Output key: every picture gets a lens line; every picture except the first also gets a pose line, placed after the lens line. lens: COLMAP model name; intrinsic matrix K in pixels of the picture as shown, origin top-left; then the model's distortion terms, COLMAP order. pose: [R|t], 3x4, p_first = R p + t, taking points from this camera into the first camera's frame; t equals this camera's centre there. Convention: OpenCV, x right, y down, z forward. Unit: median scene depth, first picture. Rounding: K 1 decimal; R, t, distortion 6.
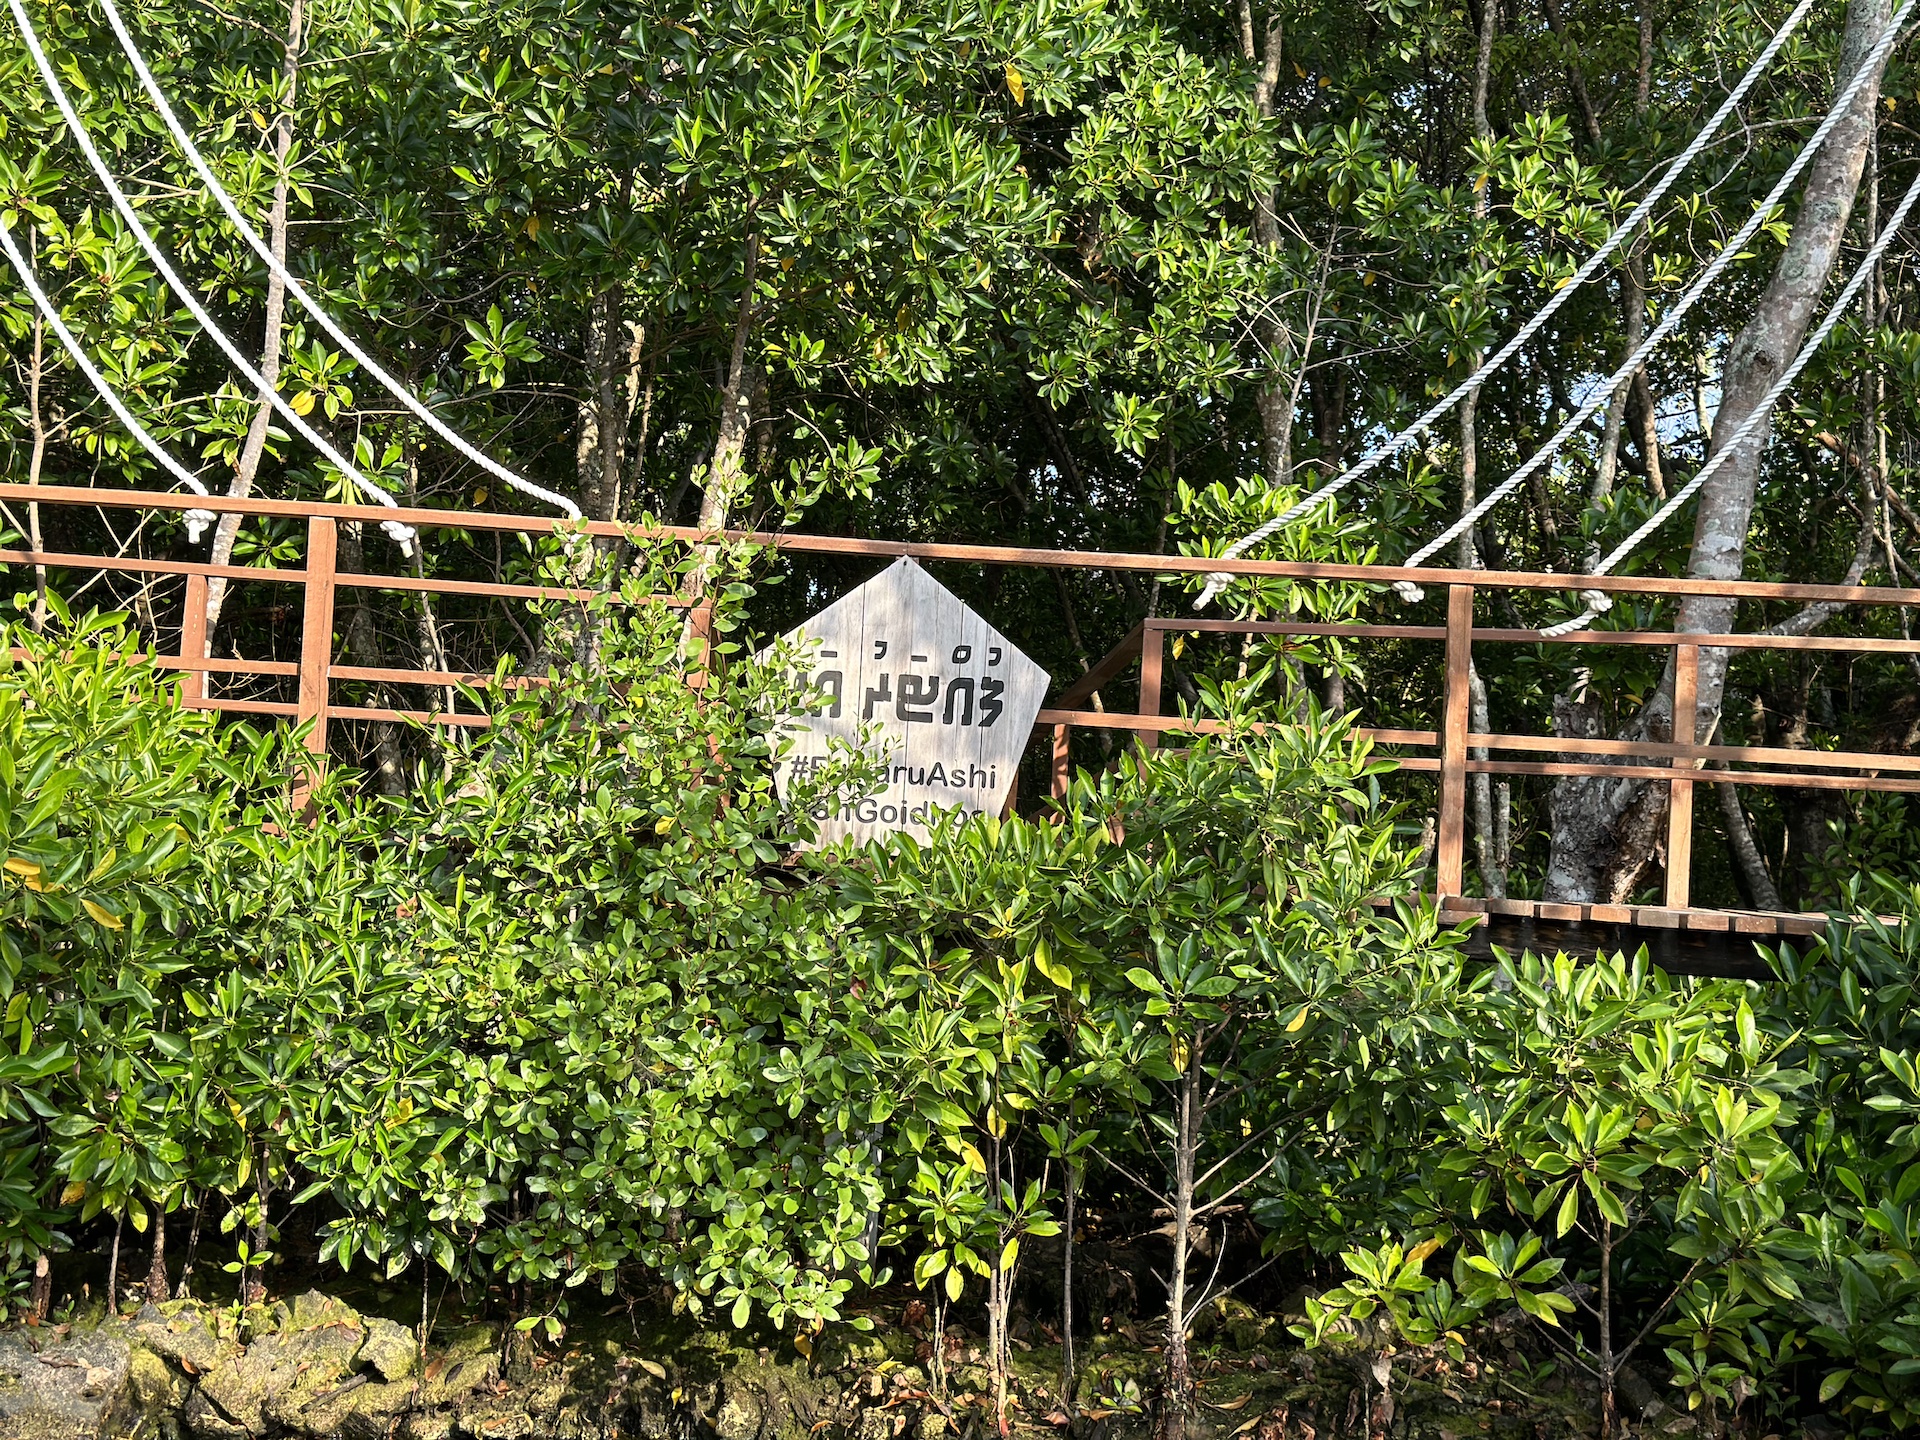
lens RADIAL K [[2713.6, 0, 965.2], [0, 2713.6, 719.7], [0, 0, 1]] dist [0.125206, 0.000000]
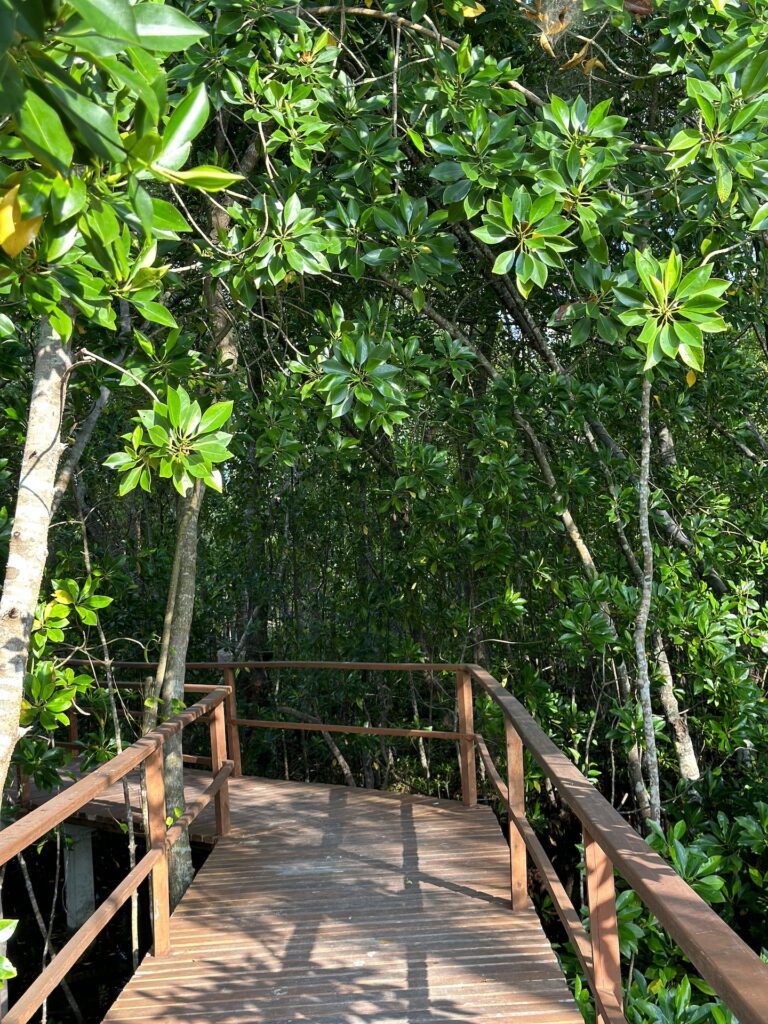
lens RADIAL K [[1447.2, 0, 387.2], [0, 1447.2, 508.1], [0, 0, 1]] dist [0.125206, 0.000000]
pose [[0.991485, -0.114570, -0.061894, 0.030918], [0.117472, 0.992035, 0.045469, -0.143737], [0.056192, -0.052353, 0.997046, 1.141501]]
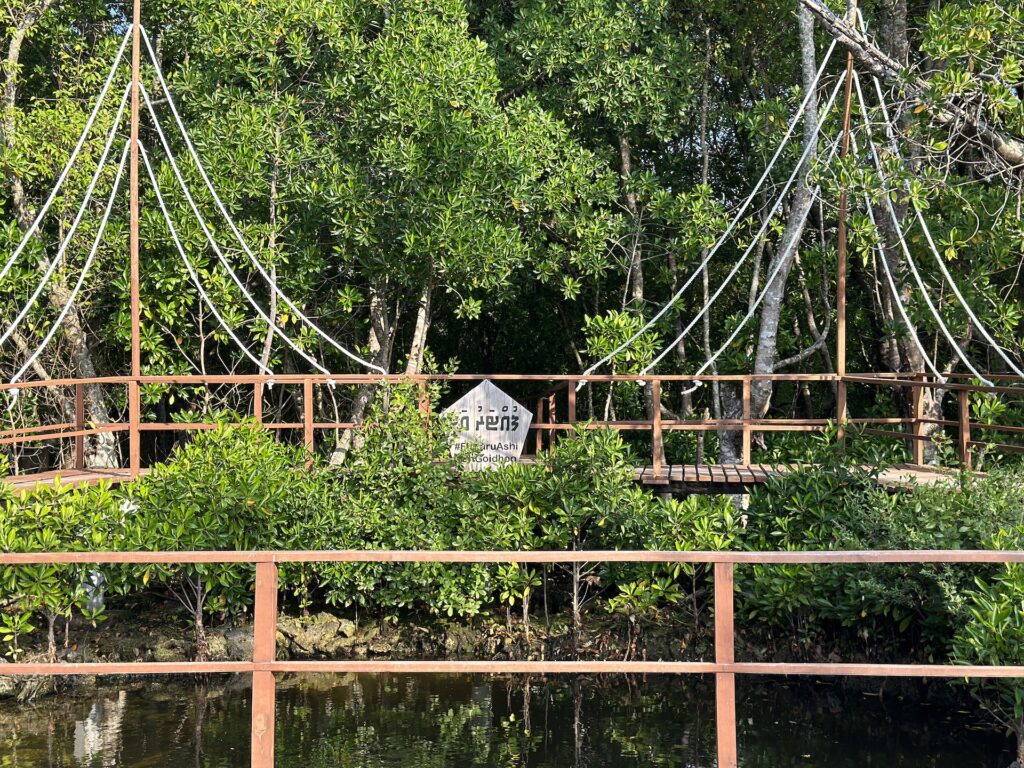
lens RADIAL K [[1447.2, 0, 506.7], [0, 1447.2, 384.5], [0, 0, 1]] dist [0.125206, 0.000000]
pose [[0.997806, -0.058306, -0.031351, 0.059365], [0.060024, 0.996569, 0.056993, -0.158987], [0.027921, -0.058750, 0.997882, -0.760858]]
